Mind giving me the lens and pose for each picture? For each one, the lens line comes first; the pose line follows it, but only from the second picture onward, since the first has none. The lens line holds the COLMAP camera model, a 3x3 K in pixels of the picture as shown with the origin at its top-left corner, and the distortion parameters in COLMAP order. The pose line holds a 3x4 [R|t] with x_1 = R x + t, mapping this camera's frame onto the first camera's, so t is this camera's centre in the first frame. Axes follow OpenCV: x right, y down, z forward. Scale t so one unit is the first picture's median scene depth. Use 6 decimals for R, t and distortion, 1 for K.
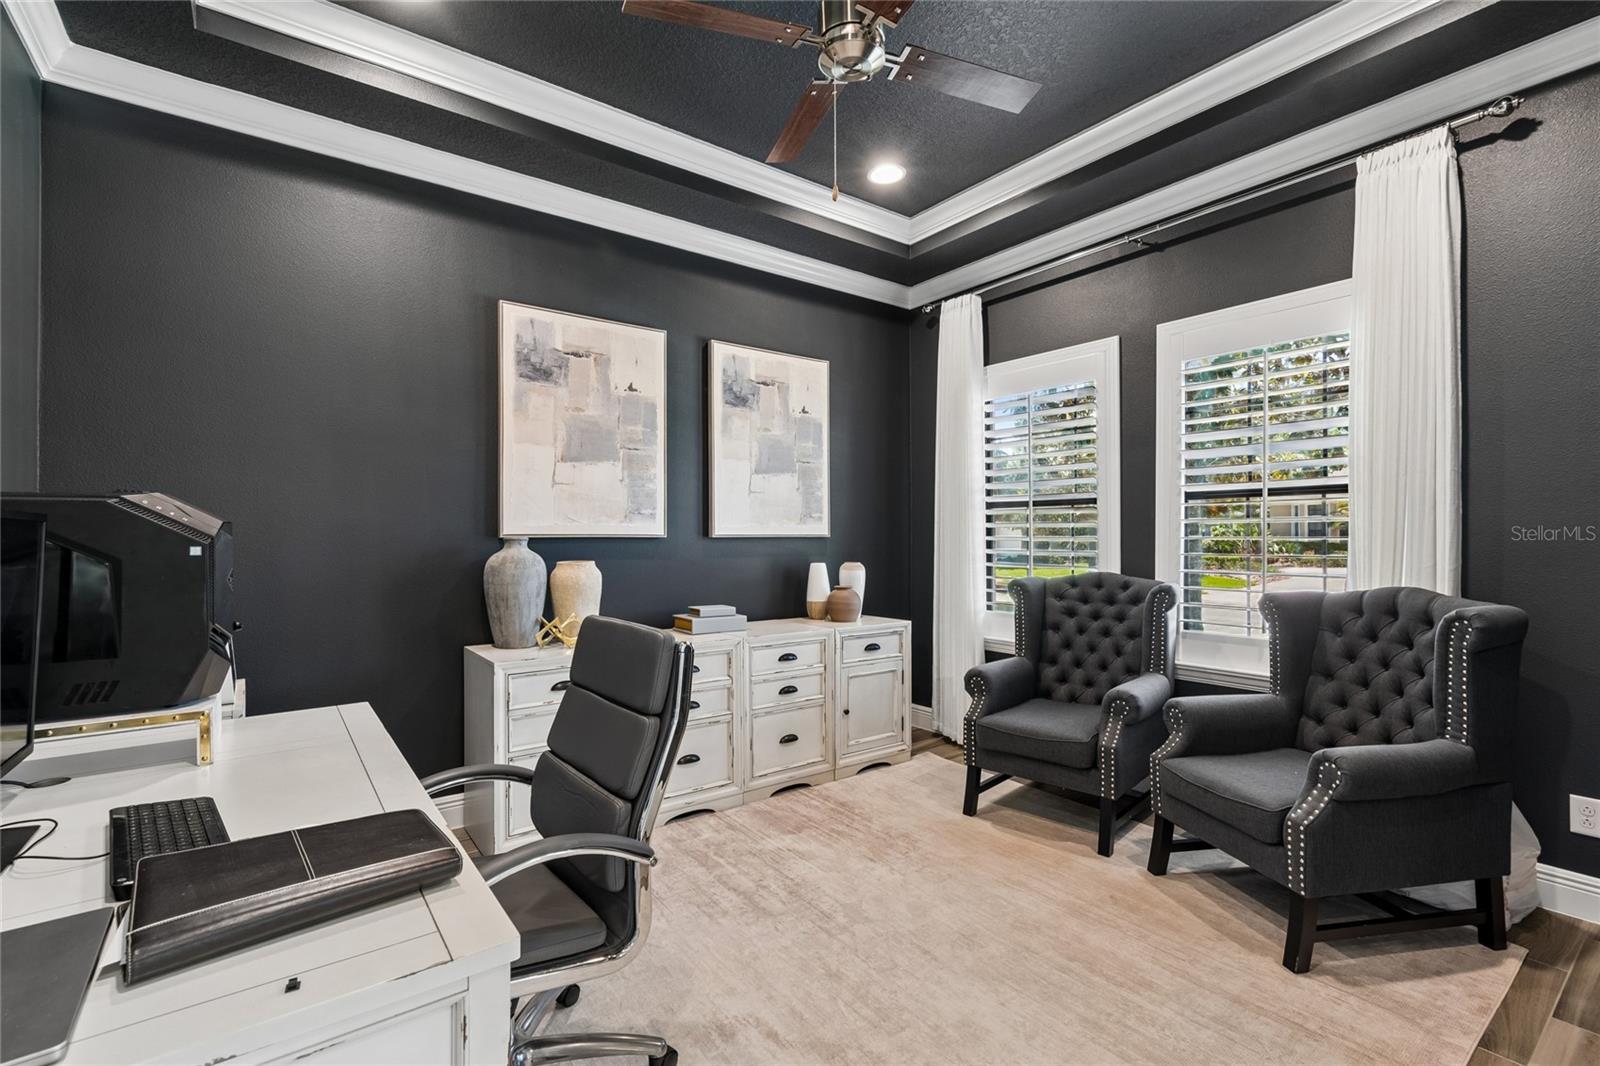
lens RADIAL K [[704.9, 0, 800.0], [0, 704.9, 533.0], [0, 0, 1]] dist [-0.019382, 0.000082]
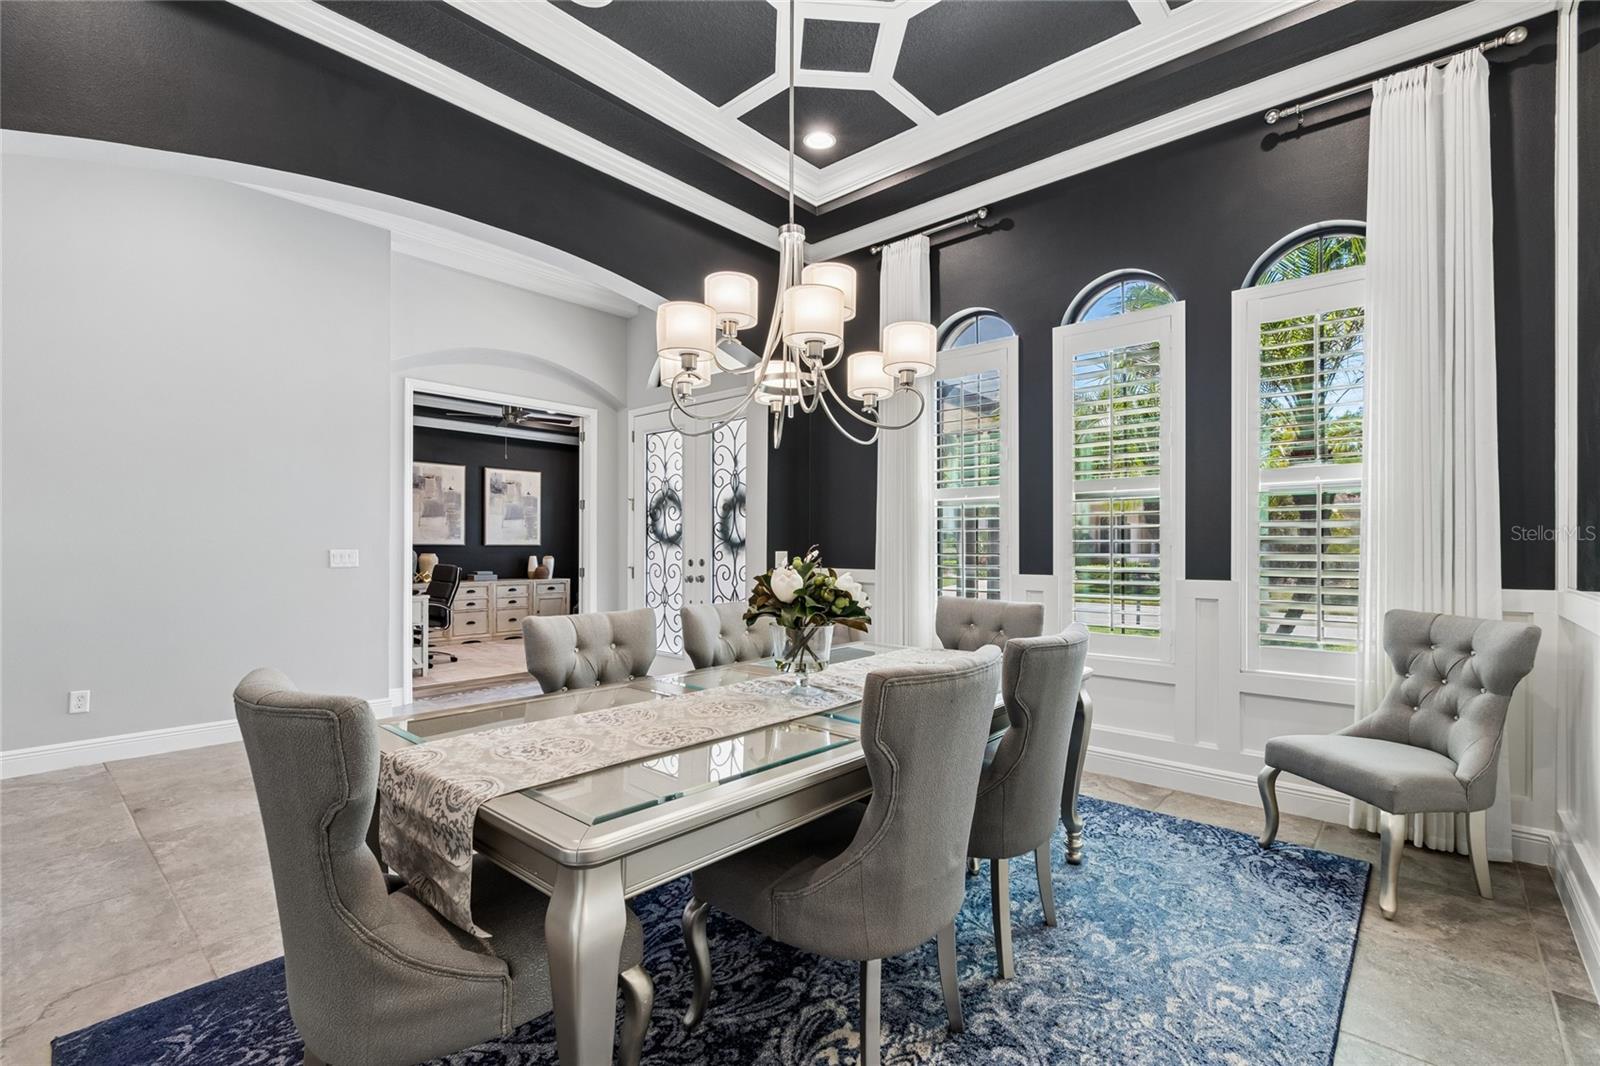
lens RADIAL K [[709.8, 0, 812.4], [0, 709.8, 542.1], [0, 0, 1]] dist [0.002462, -0.000091]
pose [[0.974557, 0.007611, 0.224011, 0.513488], [-0.008648, 0.999956, 0.003647, -0.028733], [-0.223974, -0.005491, 0.974580, -1.999755]]
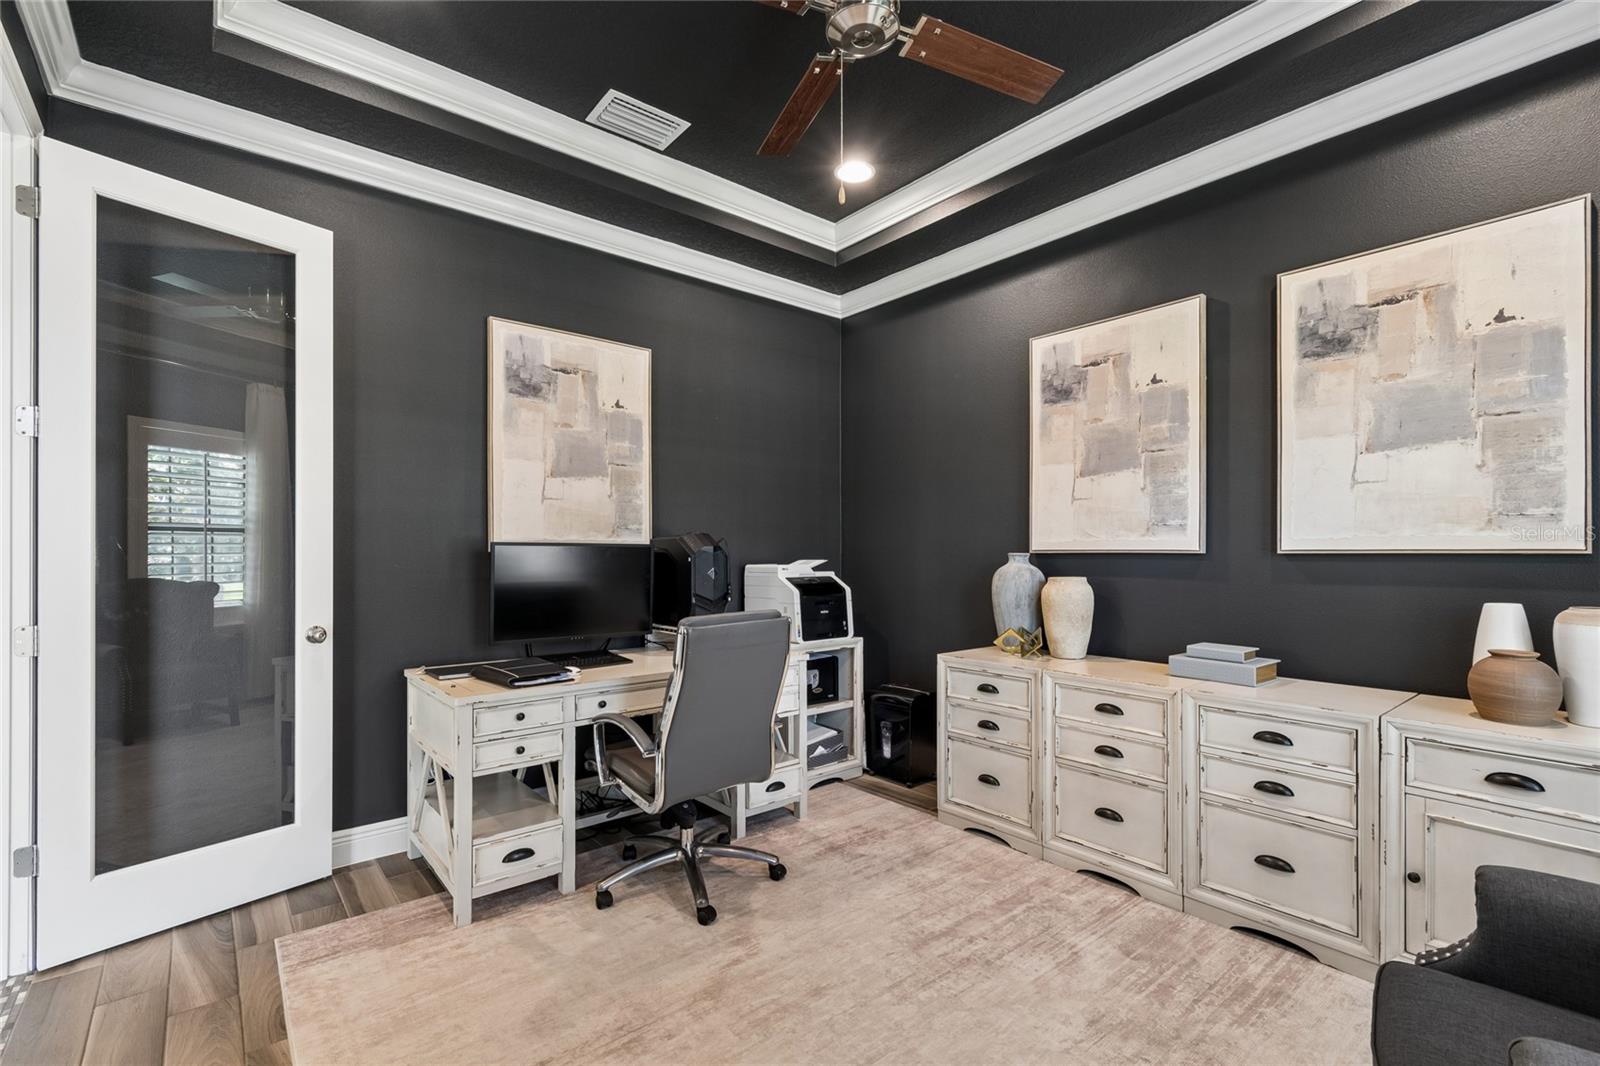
lens RADIAL K [[709.8, 0, 812.4], [0, 709.8, 542.1], [0, 0, 1]] dist [0.002462, -0.000091]
pose [[0.066461, -0.005478, -0.997774, 0.635449], [0.014738, 0.999881, -0.004508, -0.009822], [0.997680, -0.014405, 0.066534, 0.547240]]
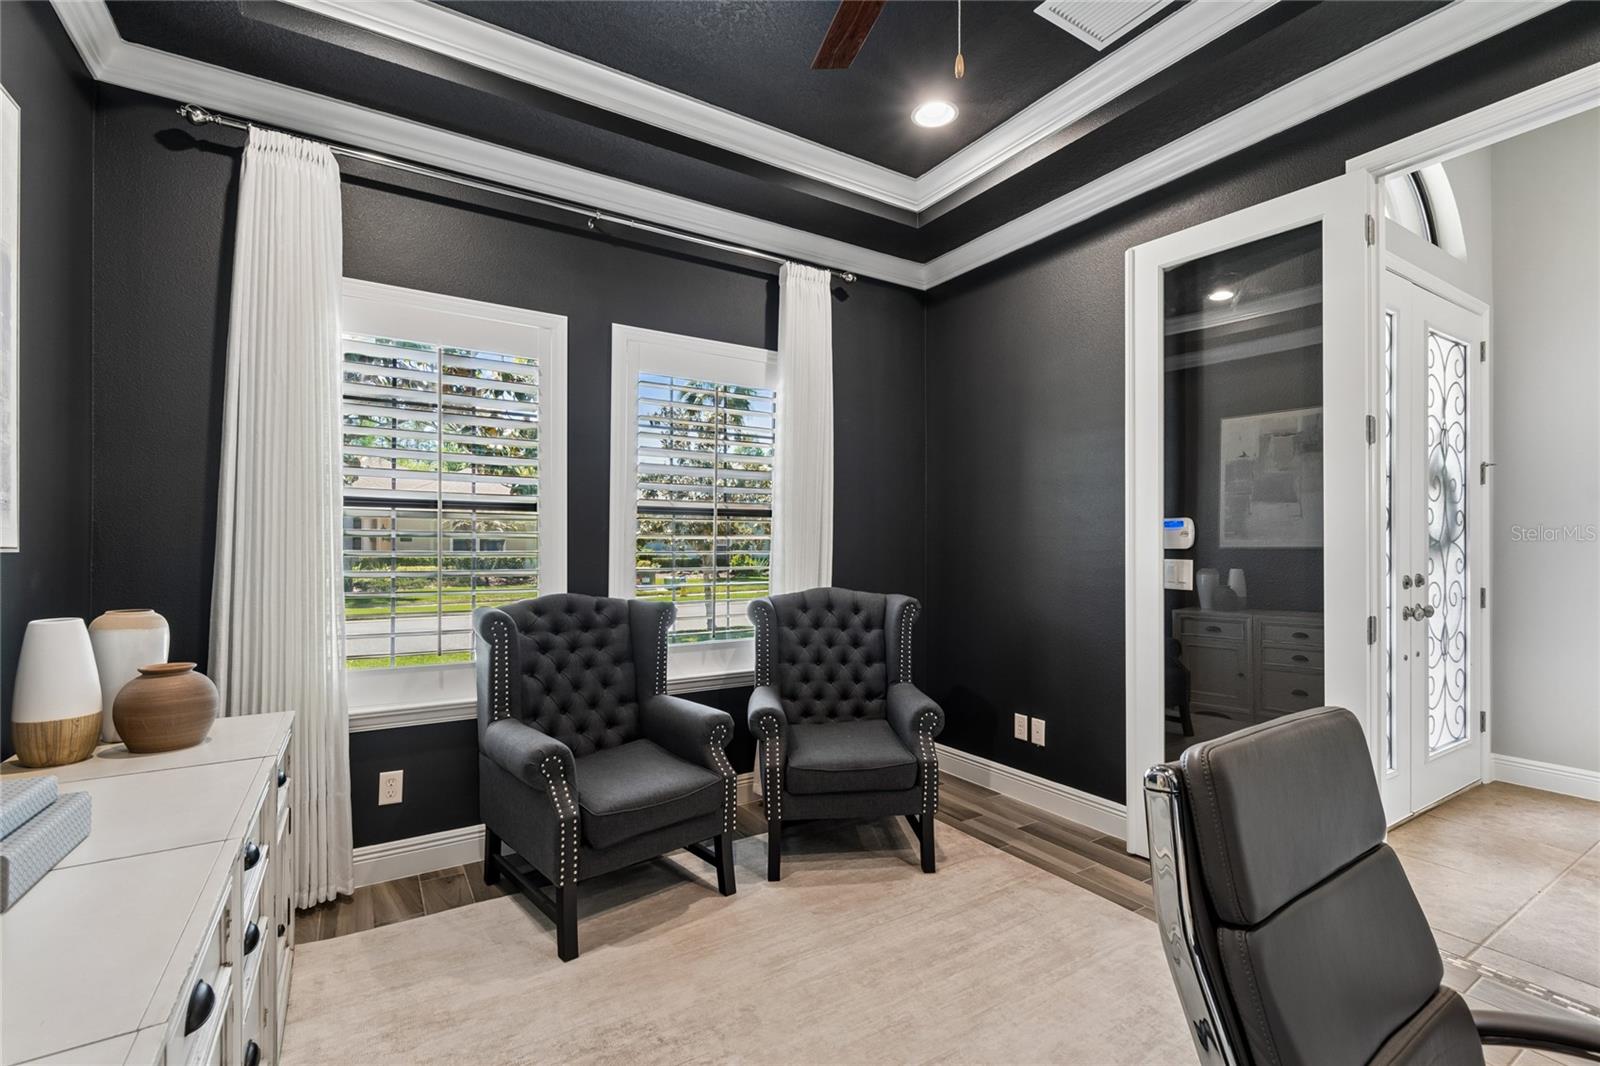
lens RADIAL K [[708.6, 0, 802.0], [0, 708.6, 545.6], [0, 0, 1]] dist [-0.000866, 0.000098]
pose [[0.072118, 0.006884, 0.997372, -0.381167], [-0.006381, 0.999959, -0.006440, 0.001760], [-0.997376, -0.005900, 0.072159, 0.635645]]
